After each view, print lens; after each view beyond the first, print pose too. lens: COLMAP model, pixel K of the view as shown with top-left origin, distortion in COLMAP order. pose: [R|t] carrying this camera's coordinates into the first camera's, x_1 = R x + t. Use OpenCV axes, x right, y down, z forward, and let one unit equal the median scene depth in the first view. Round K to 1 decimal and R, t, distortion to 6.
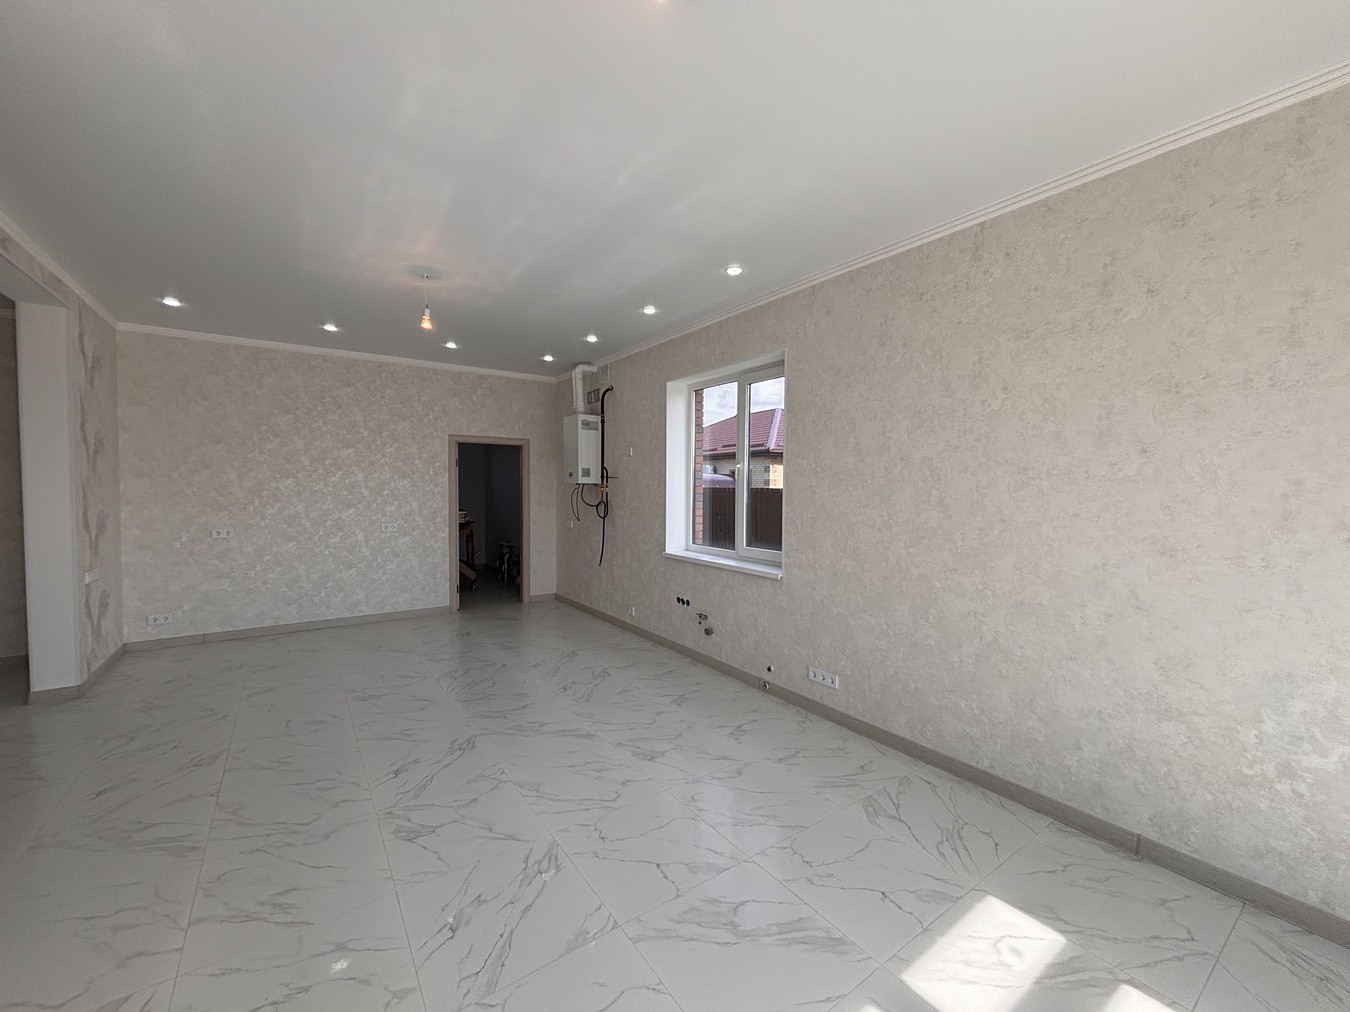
lens RADIAL K [[542.5, 0, 671.8], [0, 542.5, 504.3], [0, 0, 1]] dist [0.000907, -0.000157]
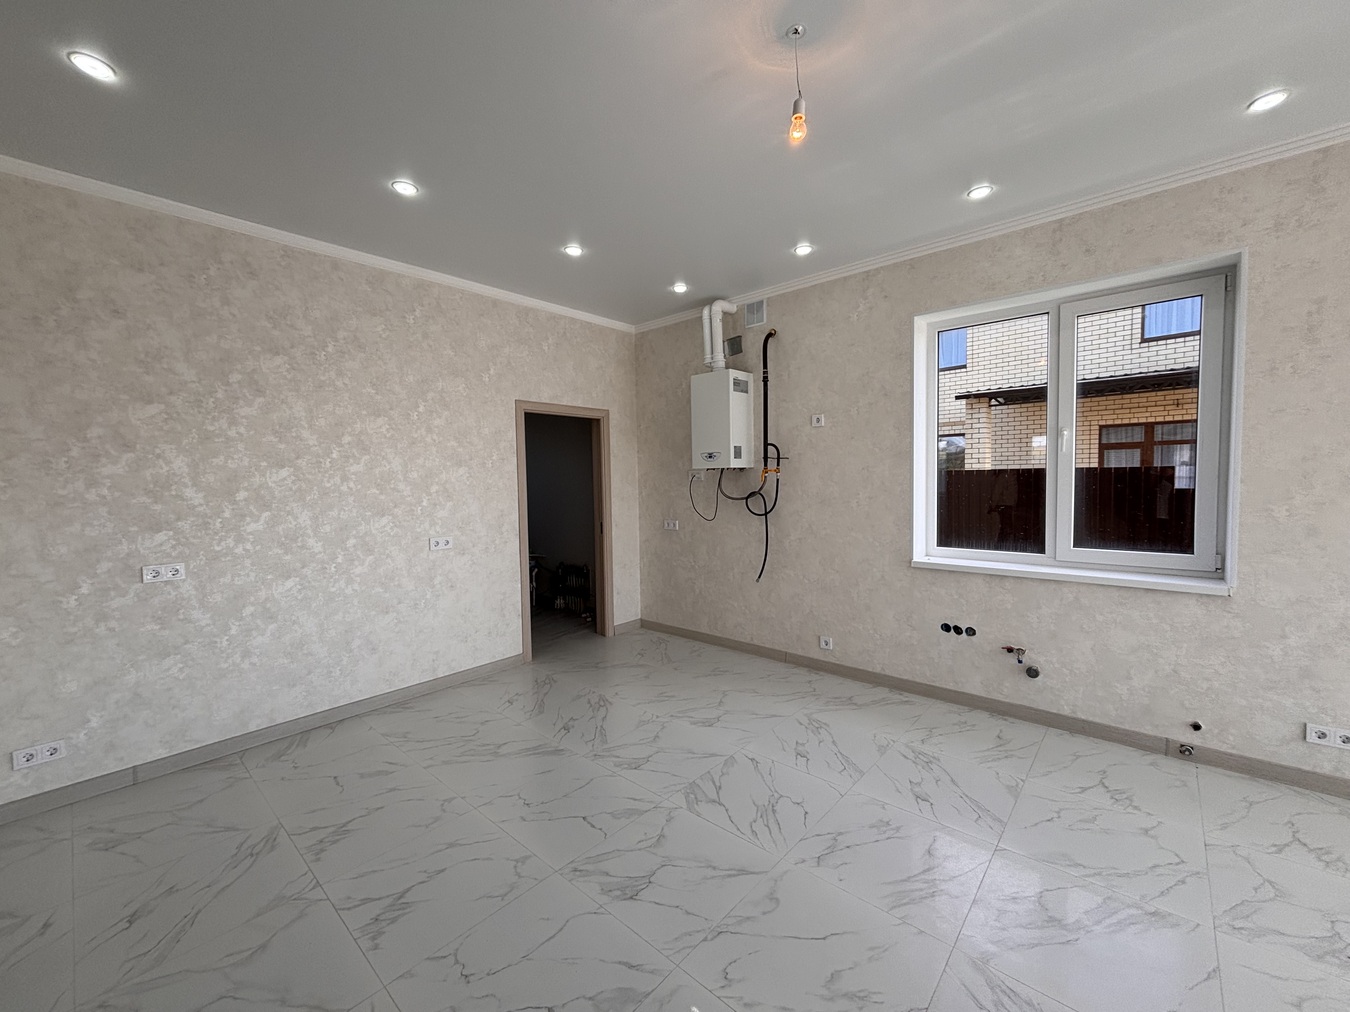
lens RADIAL K [[545.4, 0, 675.3], [0, 545.4, 504.0], [0, 0, 1]] dist [0.002488, -0.000335]
pose [[0.973387, -0.035166, 0.226454, -0.463842], [0.031713, 0.999319, 0.018867, -0.008100], [-0.226963, -0.011184, 0.973839, 0.368837]]
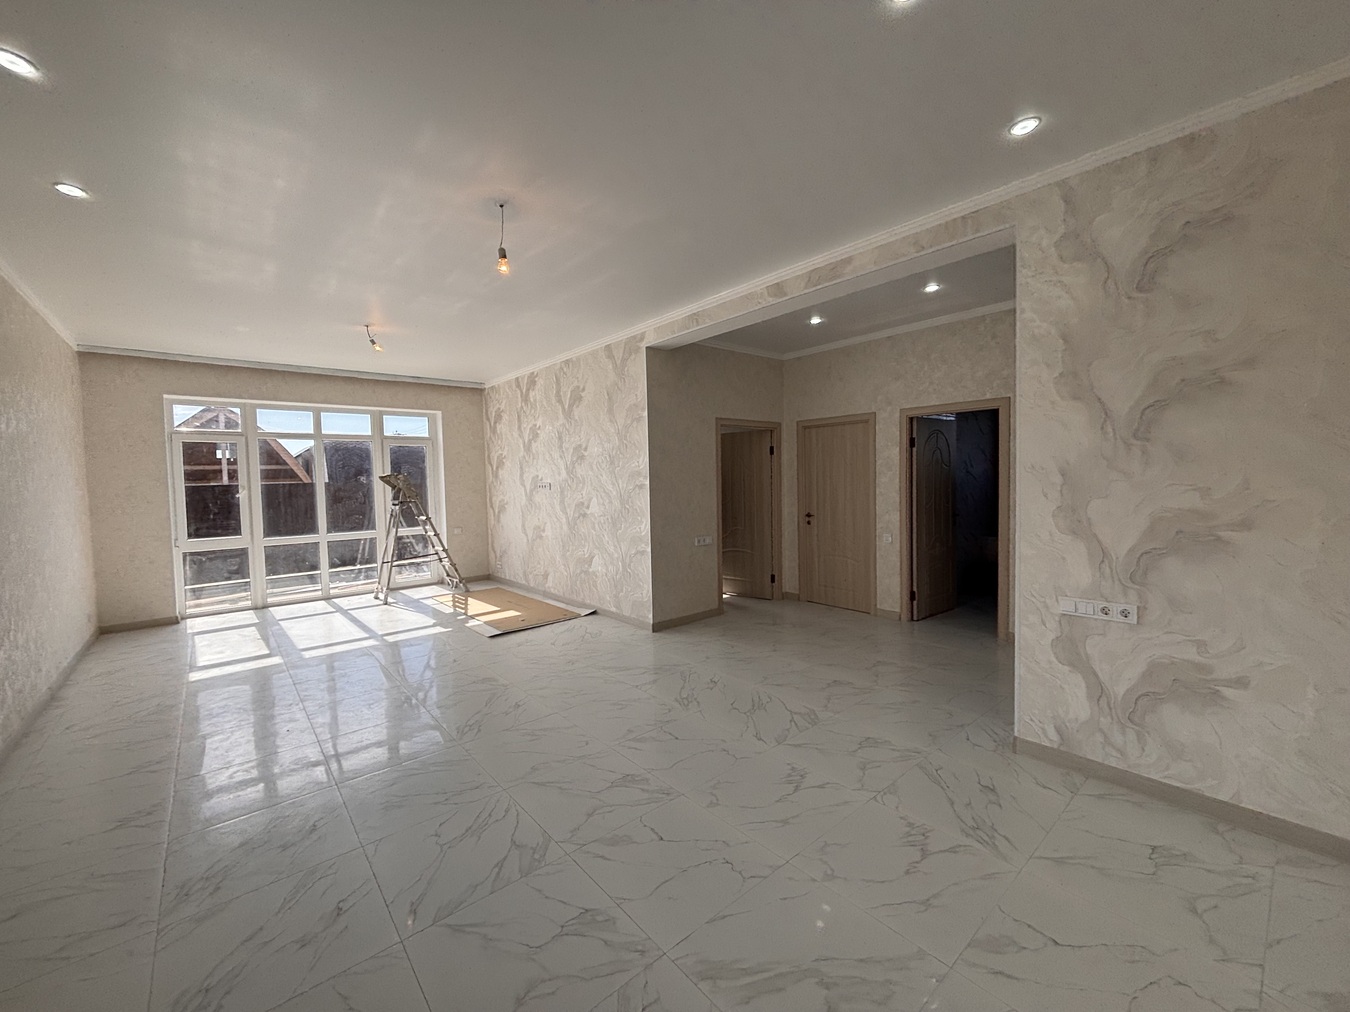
lens RADIAL K [[541.0, 0, 676.6], [0, 541.0, 502.5], [0, 0, 1]] dist [0.001620, -0.000408]
pose [[-0.994808, 0.021730, -0.099420, -0.418836], [0.013973, 0.996851, 0.078060, -0.037765], [0.100803, 0.076266, -0.991979, 1.240450]]
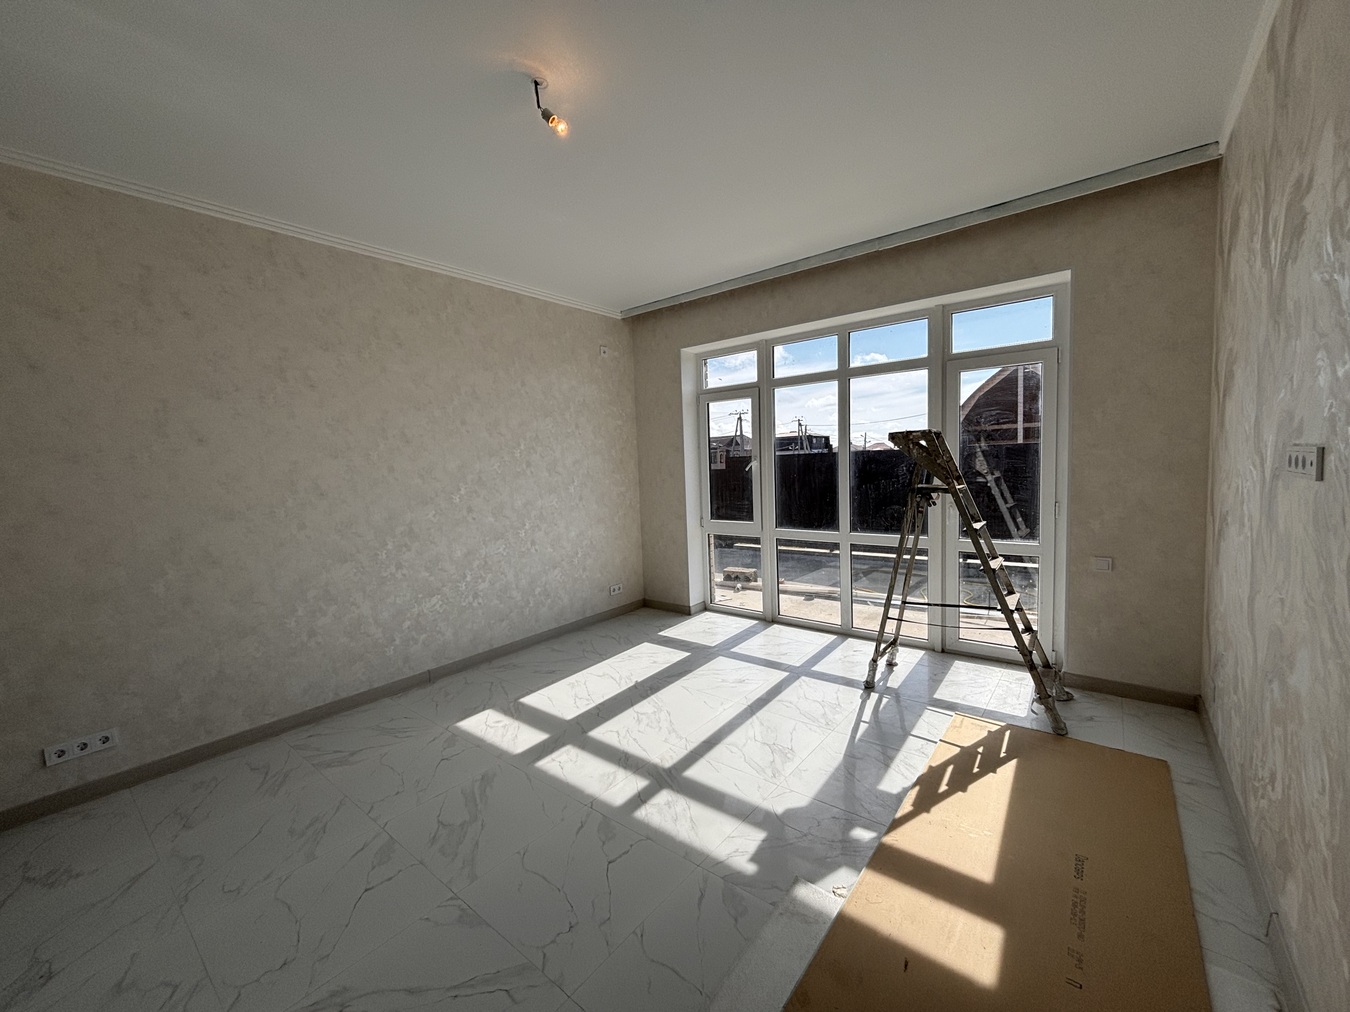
lens RADIAL K [[542.5, 0, 671.8], [0, 542.5, 504.3], [0, 0, 1]] dist [0.000907, -0.000157]
pose [[-0.277625, -0.070752, 0.958081, -0.408650], [0.068959, 0.993244, 0.093331, -0.005969], [-0.958211, 0.091980, -0.270871, 0.295579]]
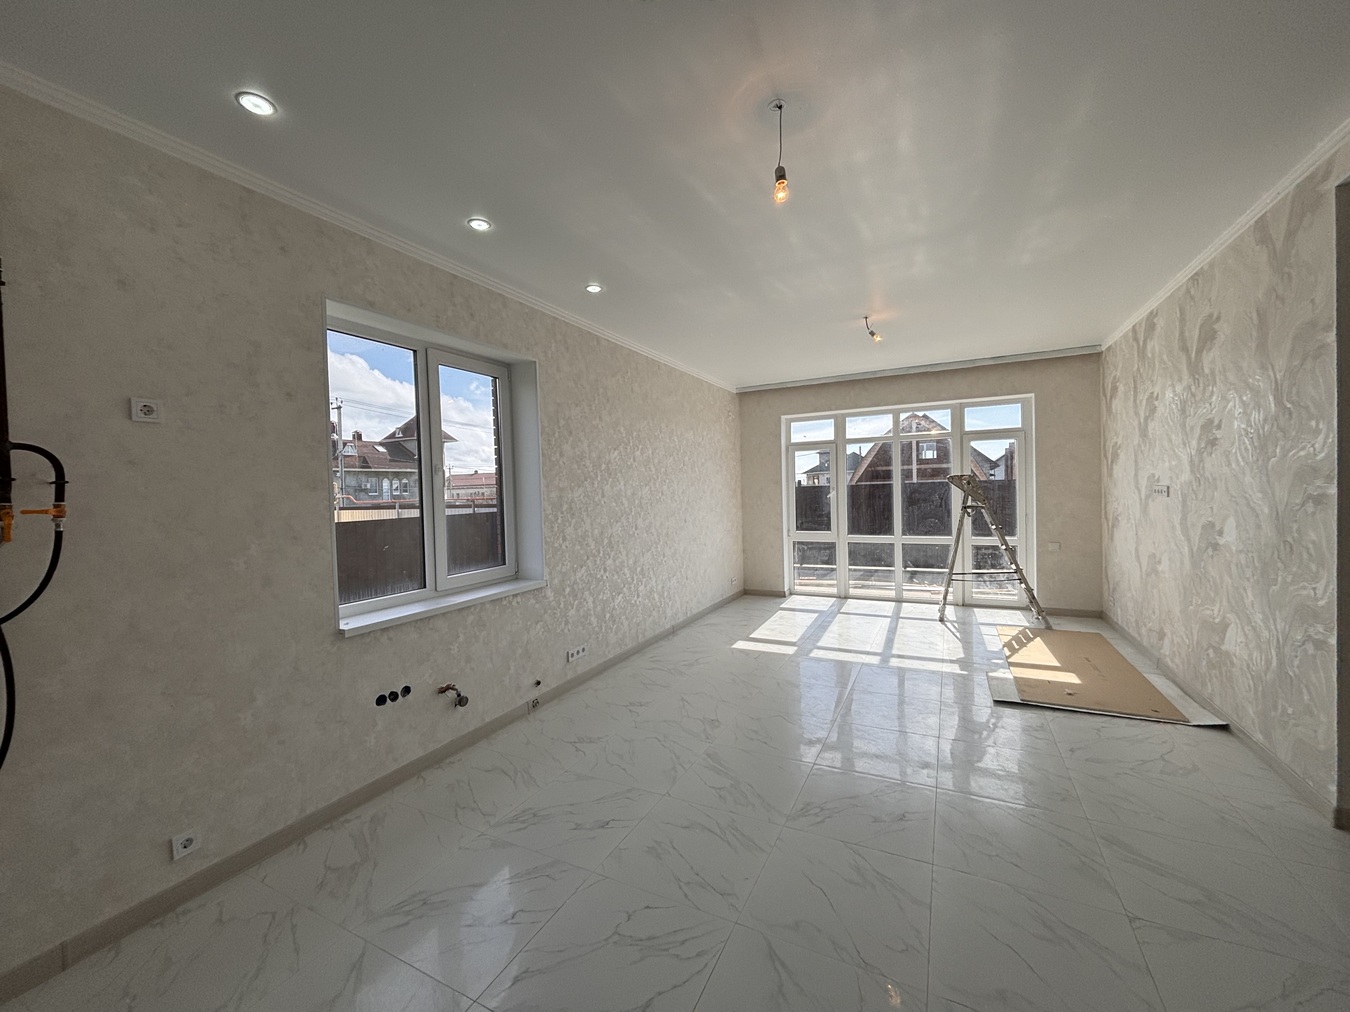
lens RADIAL K [[542.5, 0, 671.8], [0, 542.5, 504.3], [0, 0, 1]] dist [0.000907, -0.000157]
pose [[-0.469465, -0.014916, 0.882825, -0.604526], [0.054344, 0.997474, 0.045753, -0.036848], [-0.881277, 0.069456, -0.467468, 0.935248]]
